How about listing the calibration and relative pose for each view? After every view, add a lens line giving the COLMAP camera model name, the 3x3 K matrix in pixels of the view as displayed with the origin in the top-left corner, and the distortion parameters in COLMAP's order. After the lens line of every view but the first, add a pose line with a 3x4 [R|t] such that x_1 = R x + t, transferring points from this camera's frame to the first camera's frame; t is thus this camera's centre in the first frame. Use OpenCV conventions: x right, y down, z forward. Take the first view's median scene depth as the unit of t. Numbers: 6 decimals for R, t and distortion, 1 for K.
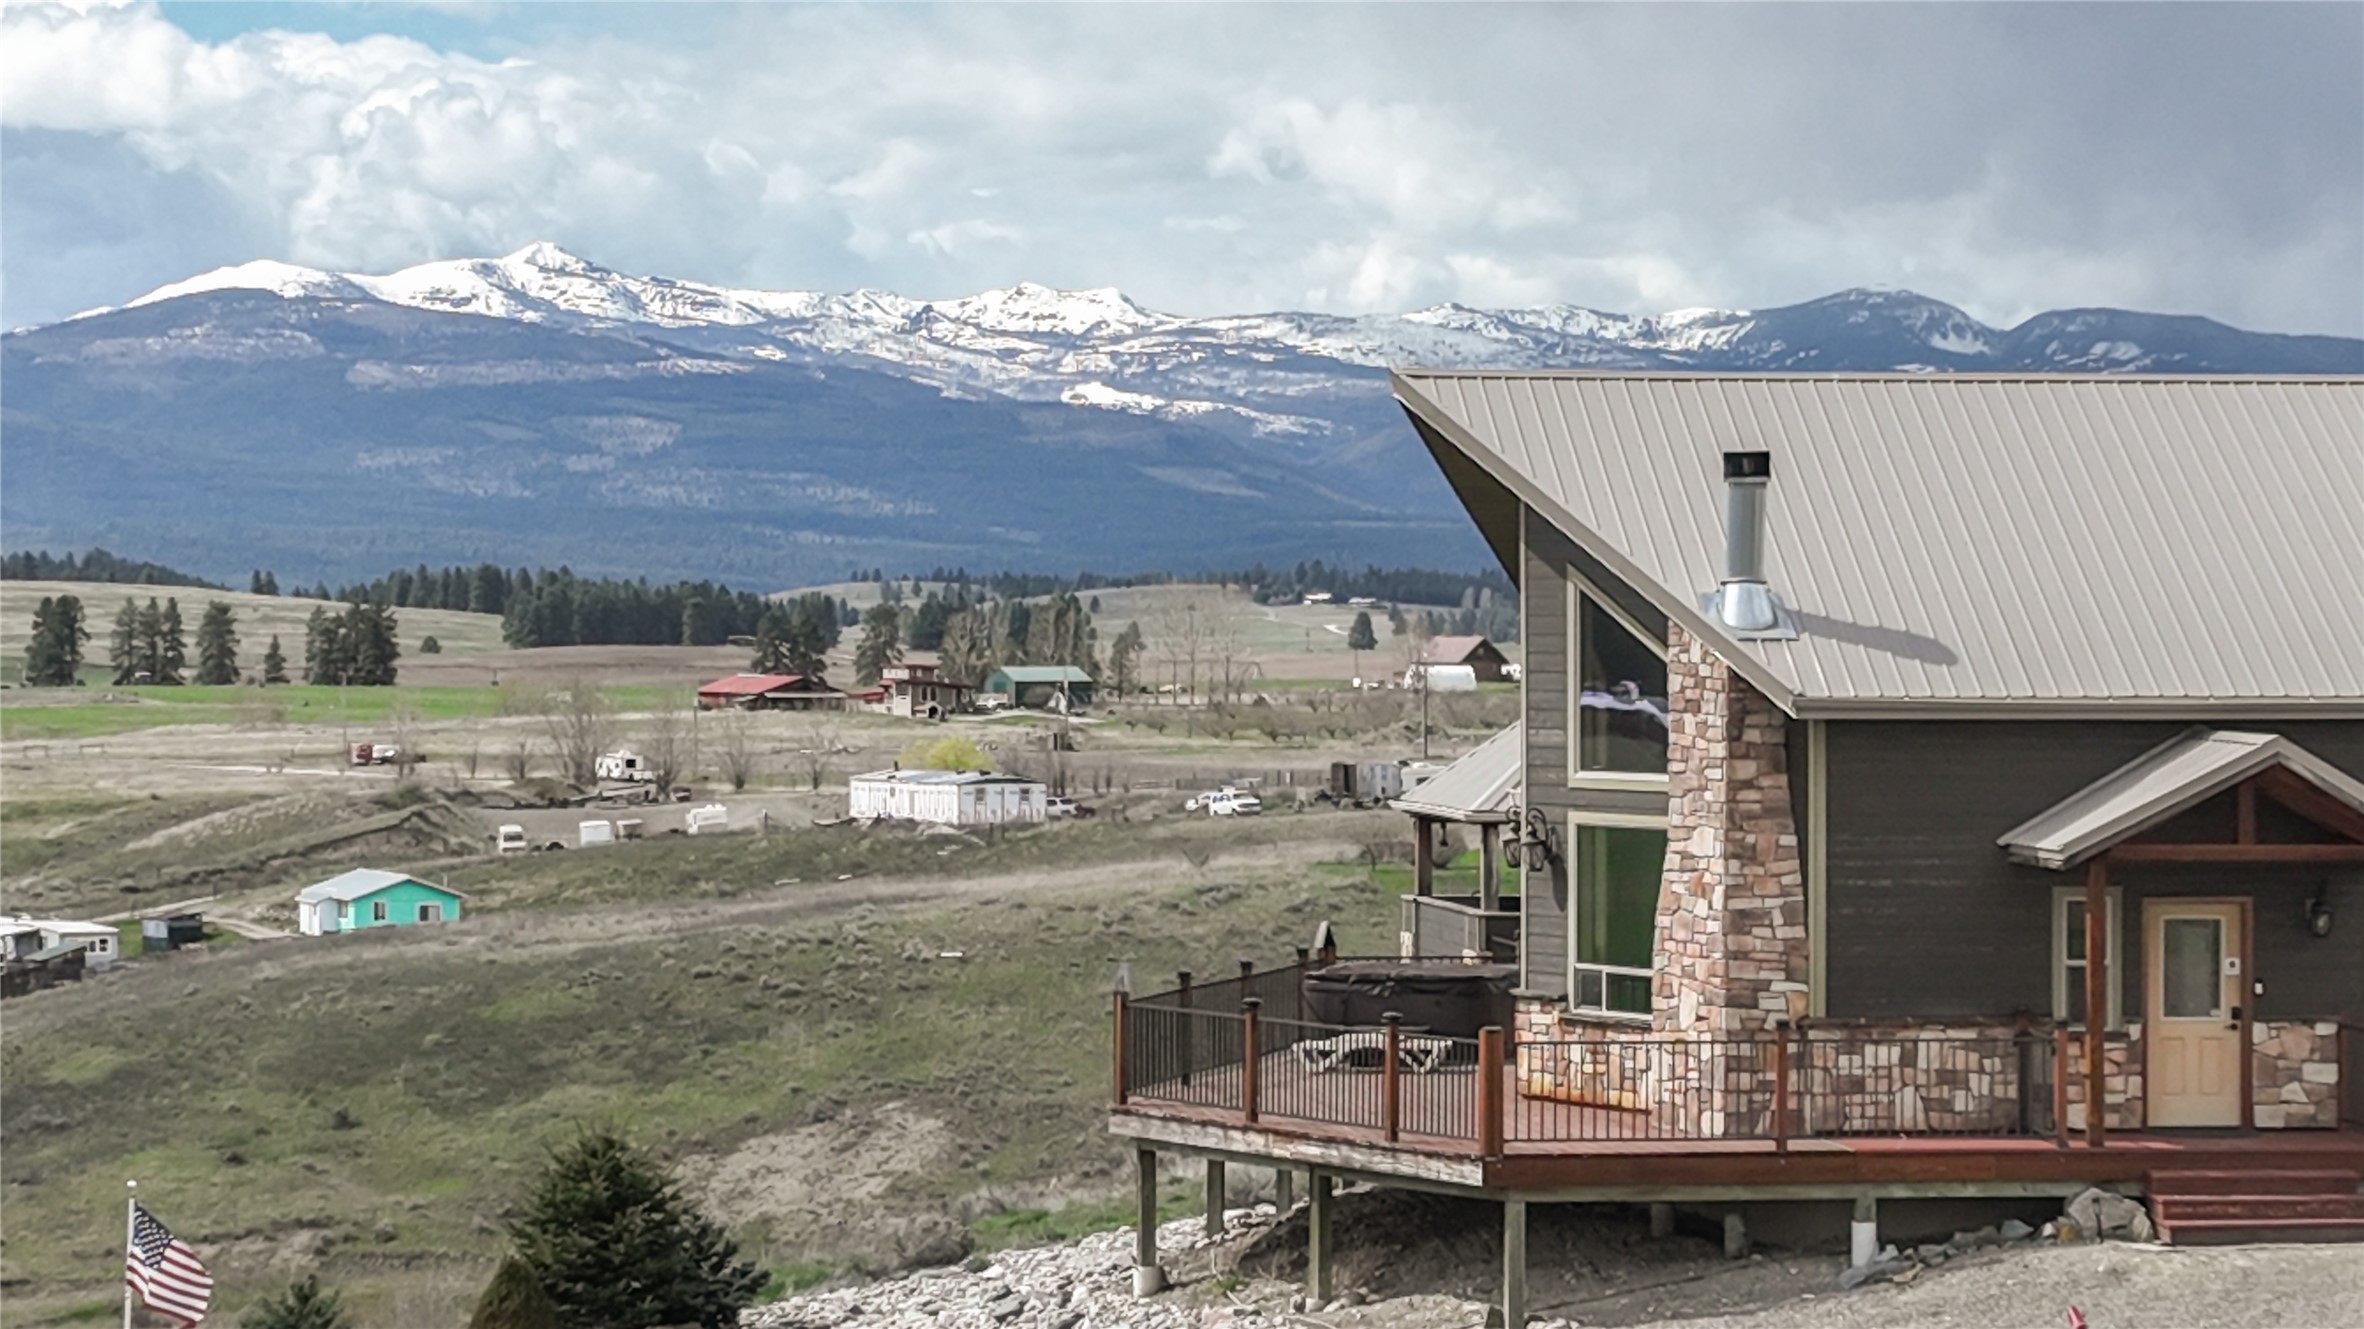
lens RADIAL K [[6302.2, 0, 1182.0], [0, 6302.2, 664.5], [0, 0, 1]] dist [-0.029099, -0.152365]
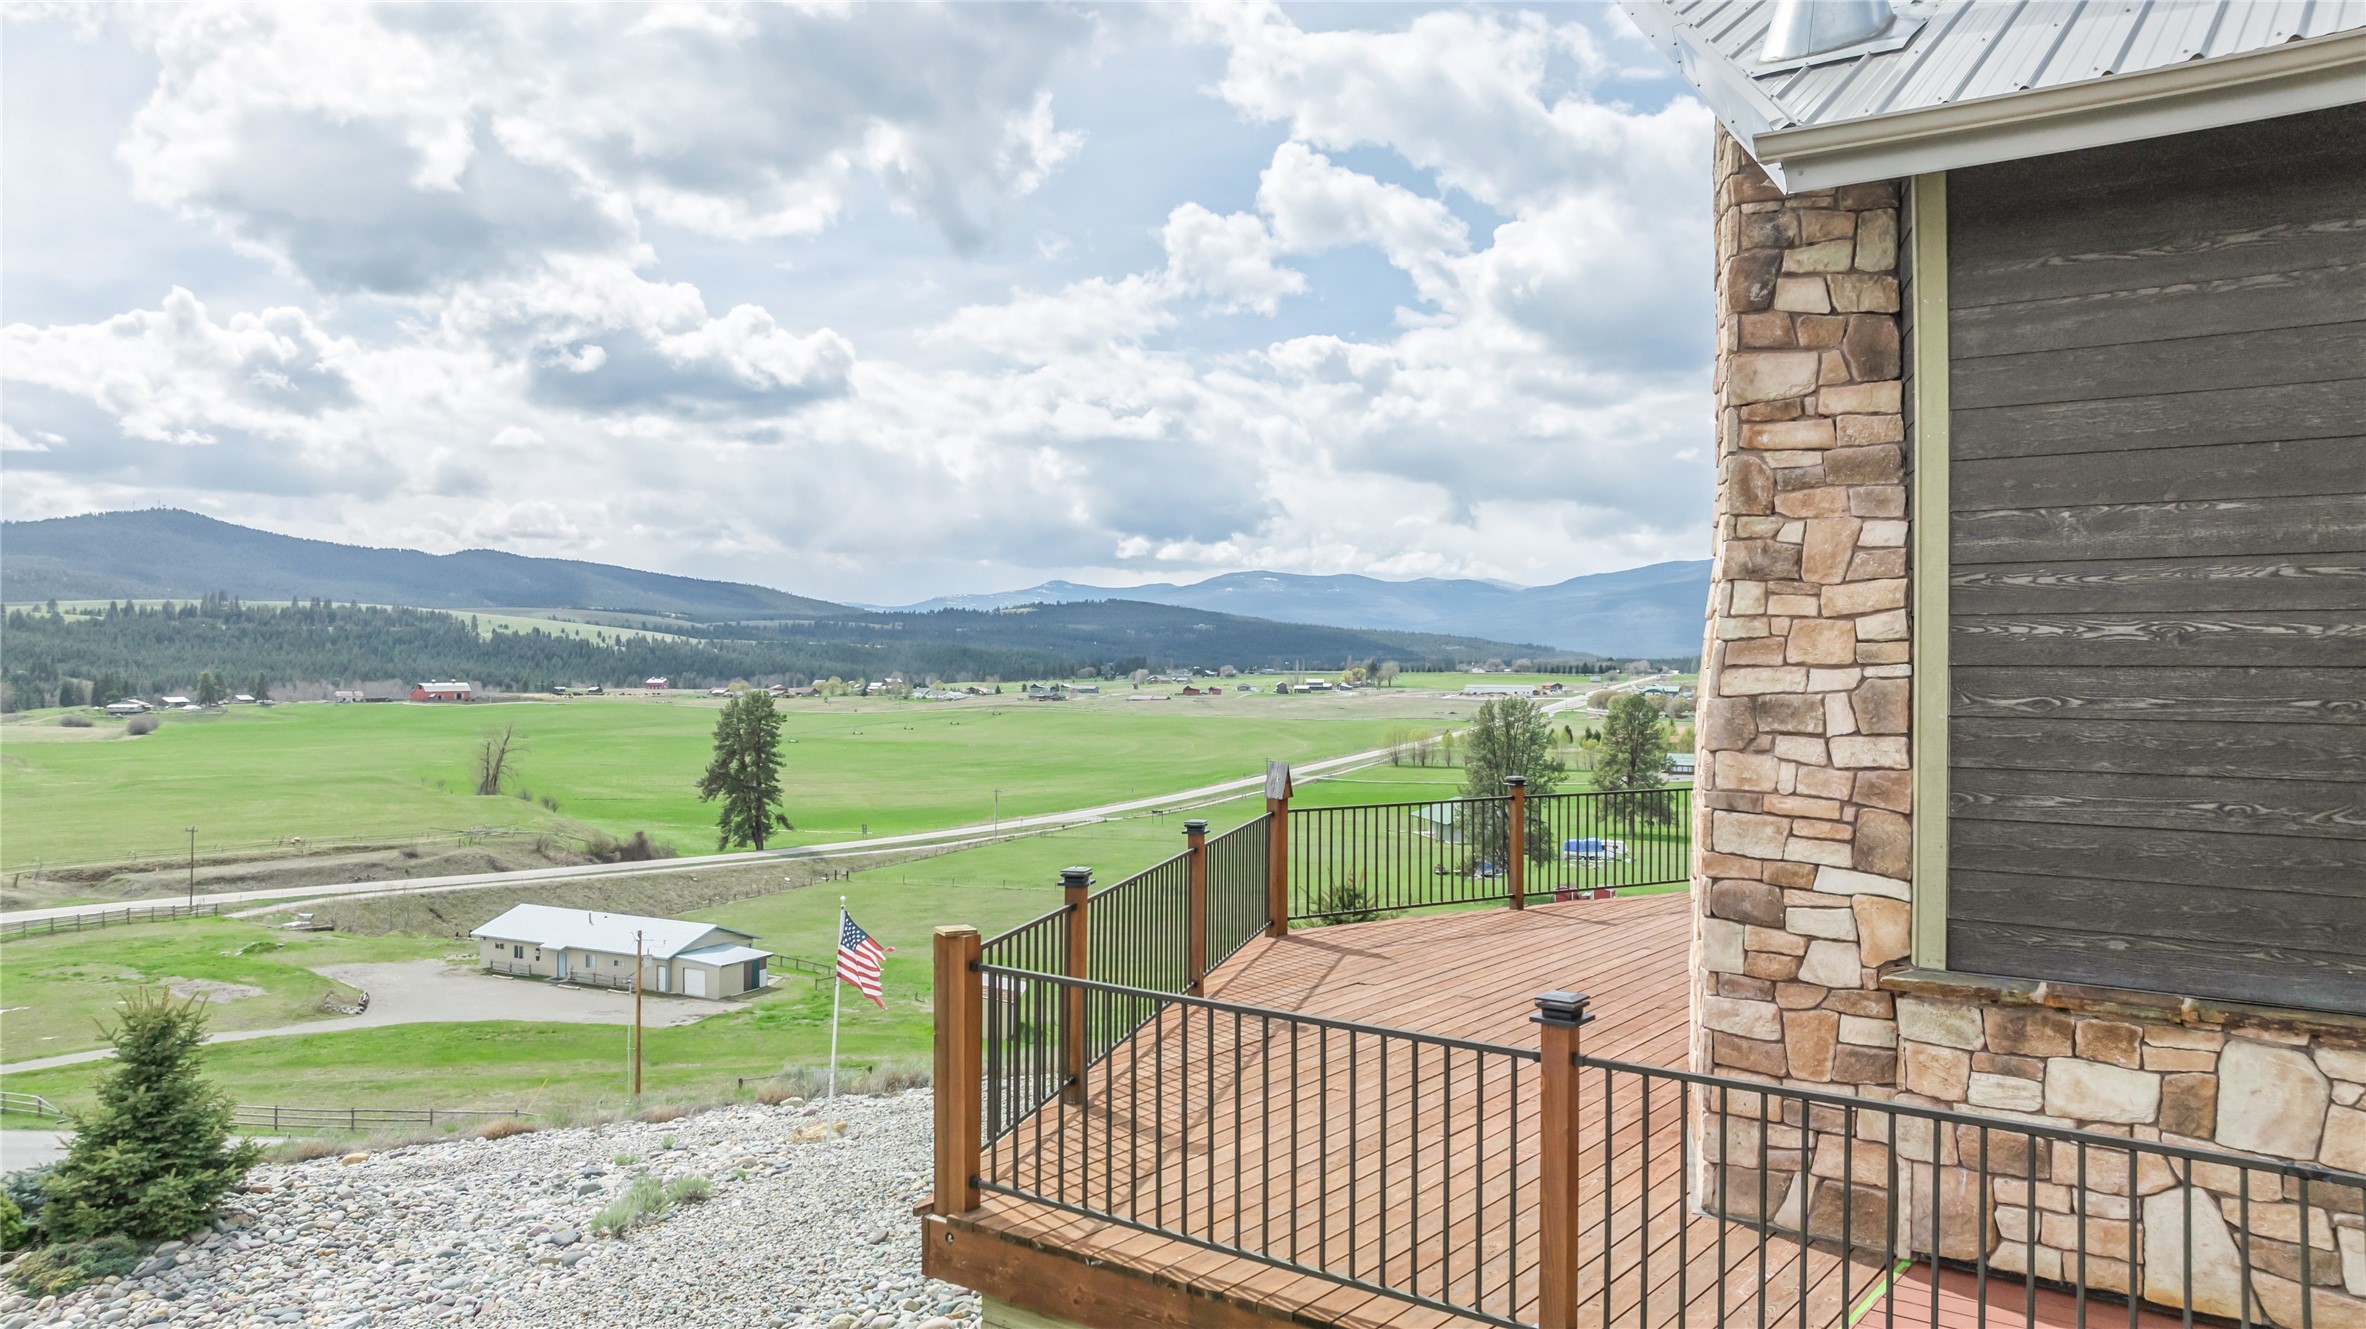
lens RADIAL K [[1670.3, 0, 1175.2], [0, 1670.3, 666.3], [0, 0, 1]] dist [-0.017162, -0.006355]
pose [[0.727452, 0.005550, -0.686136, 0.137979], [-0.007066, 0.999975, 0.000597, 0.037032], [0.686122, 0.004414, 0.727473, 0.887850]]
